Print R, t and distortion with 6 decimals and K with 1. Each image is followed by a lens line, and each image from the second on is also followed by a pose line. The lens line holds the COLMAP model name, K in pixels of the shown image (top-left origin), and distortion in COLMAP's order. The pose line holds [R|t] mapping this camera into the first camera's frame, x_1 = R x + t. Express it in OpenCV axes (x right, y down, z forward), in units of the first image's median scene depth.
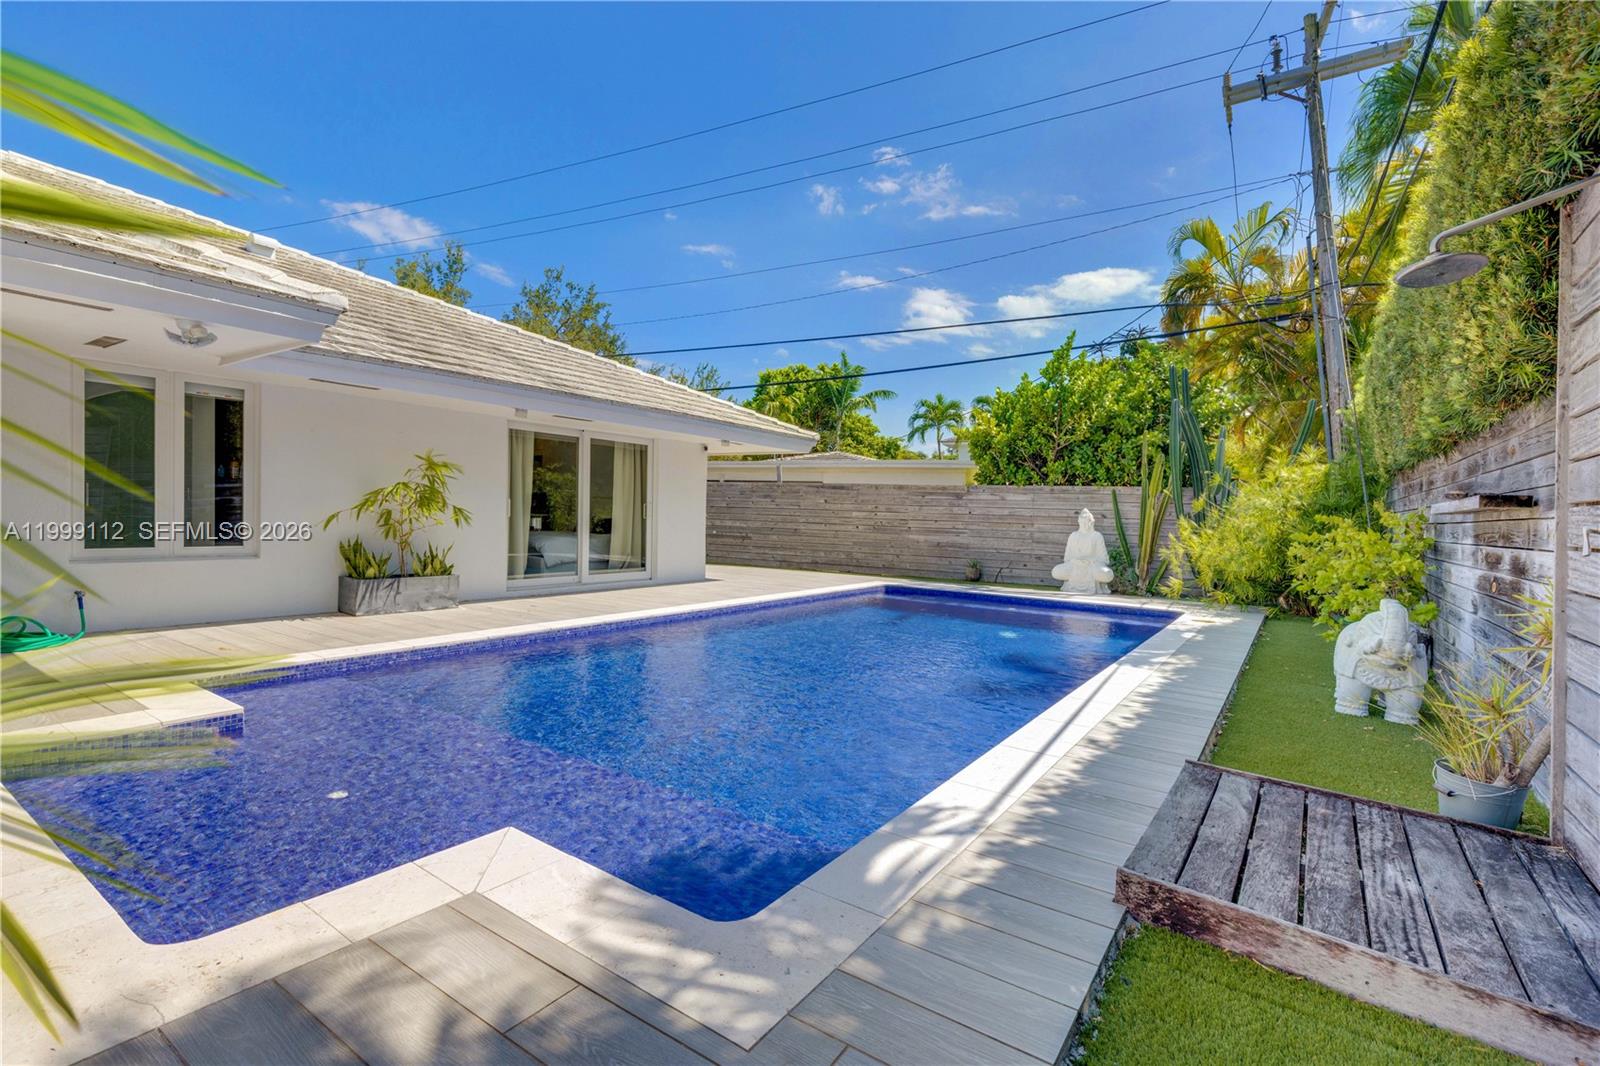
lens RADIAL K [[715.1, 0, 745.3], [0, 715.1, 498.1], [0, 0, 1]] dist [0.008164, -0.000513]
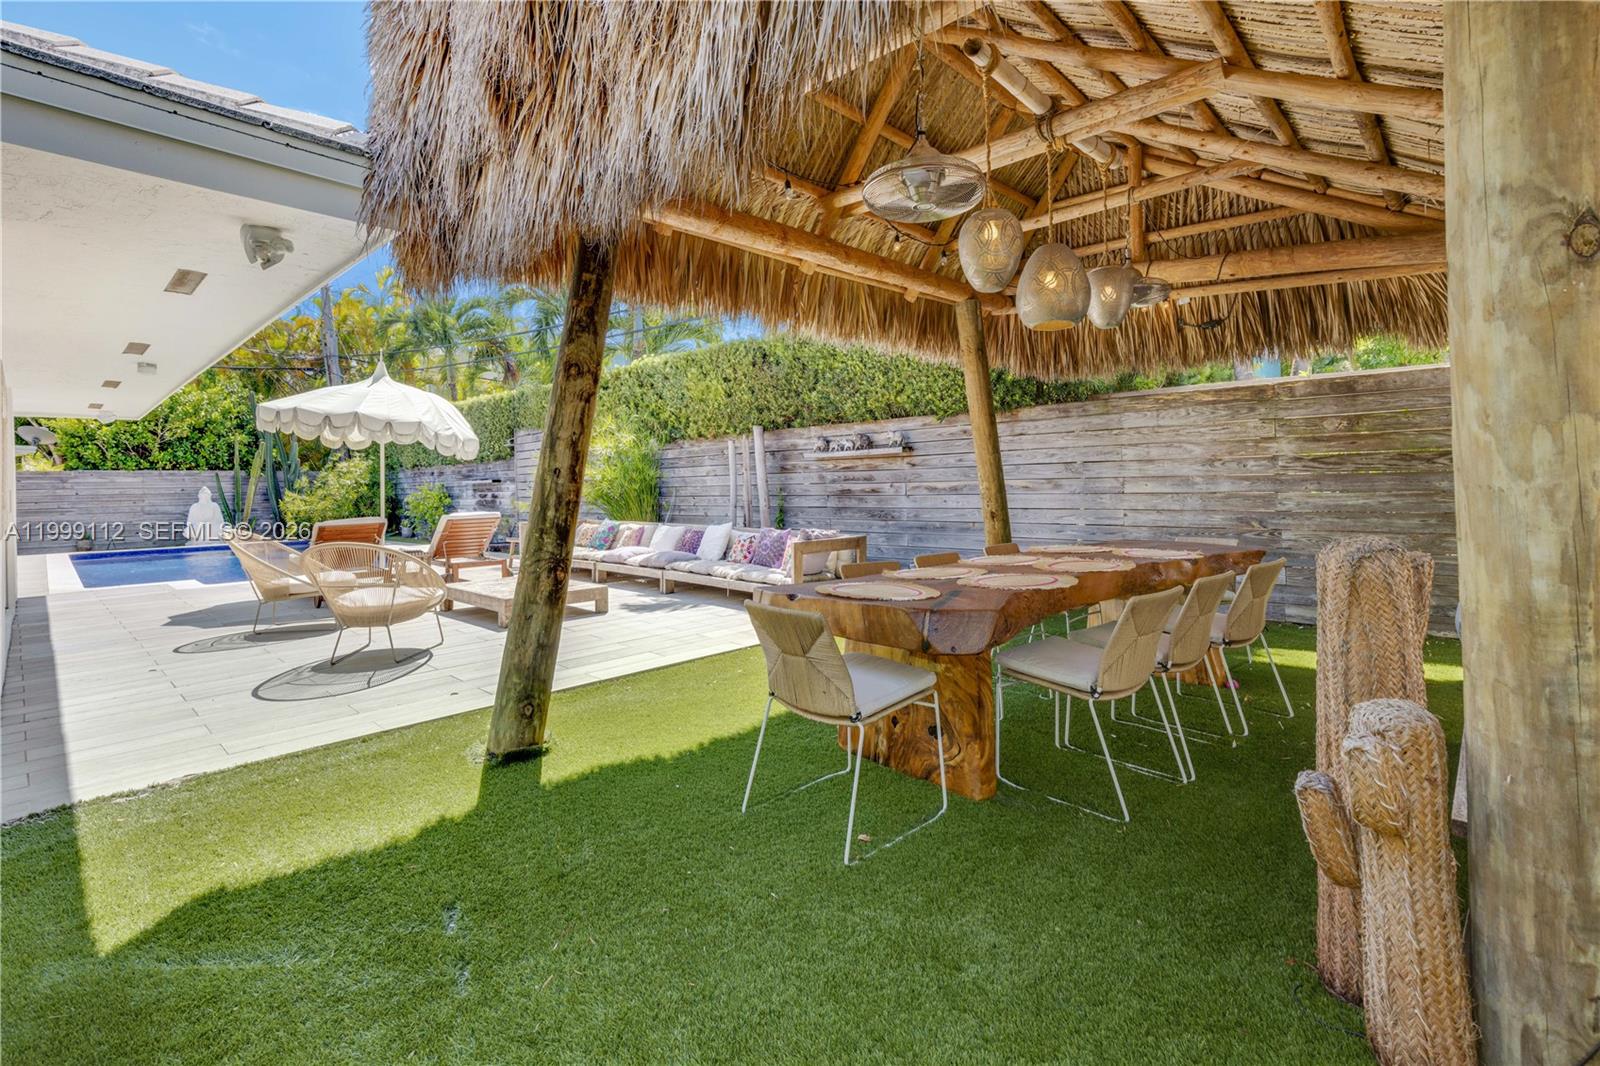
lens RADIAL K [[786.2, 0, 767.6], [0, 786.2, 495.3], [0, 0, 1]] dist [0.016883, 0.000608]
pose [[0.219156, -0.046328, 0.974589, -0.756118], [0.008167, 0.998924, 0.045649, -0.029038], [-0.975656, -0.002045, 0.219298, -0.421932]]
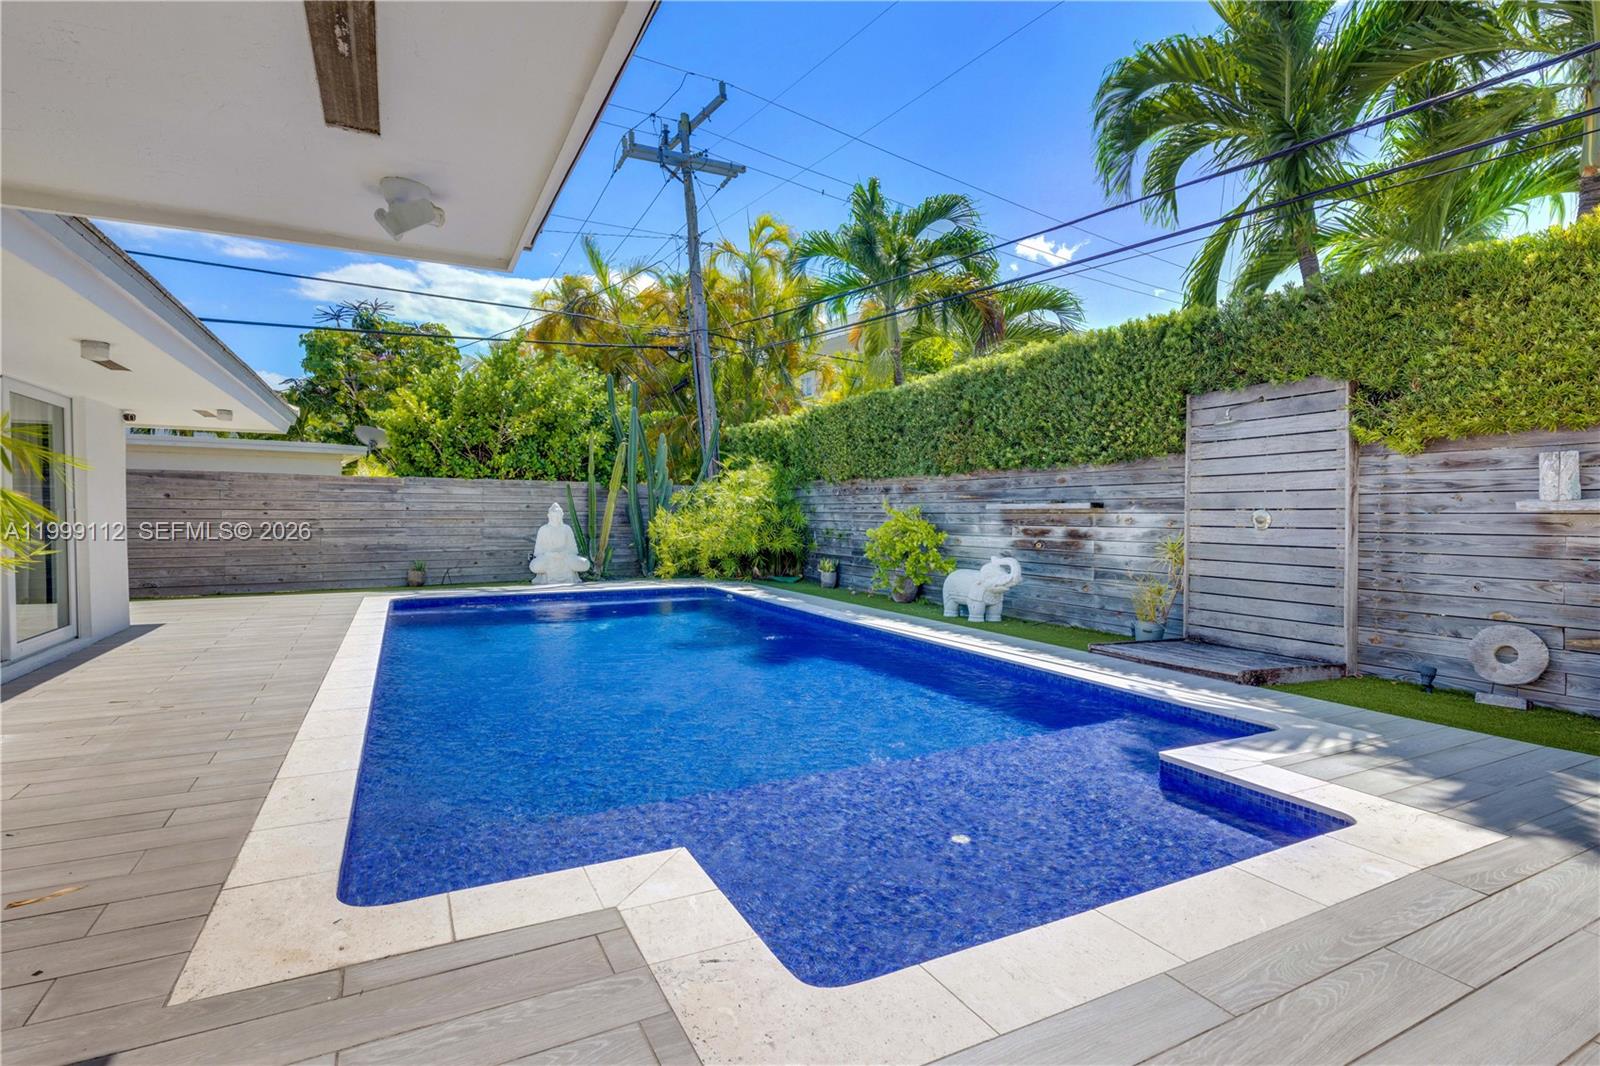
lens RADIAL K [[748.4, 0, 826.7], [0, 748.4, 537.7], [0, 0, 1]] dist [0.003155, 0.000188]
pose [[0.435449, -0.059488, 0.898246, -0.302227], [-0.008961, 0.997478, 0.070404, -0.013914], [-0.900169, -0.038707, 0.433818, 0.147117]]
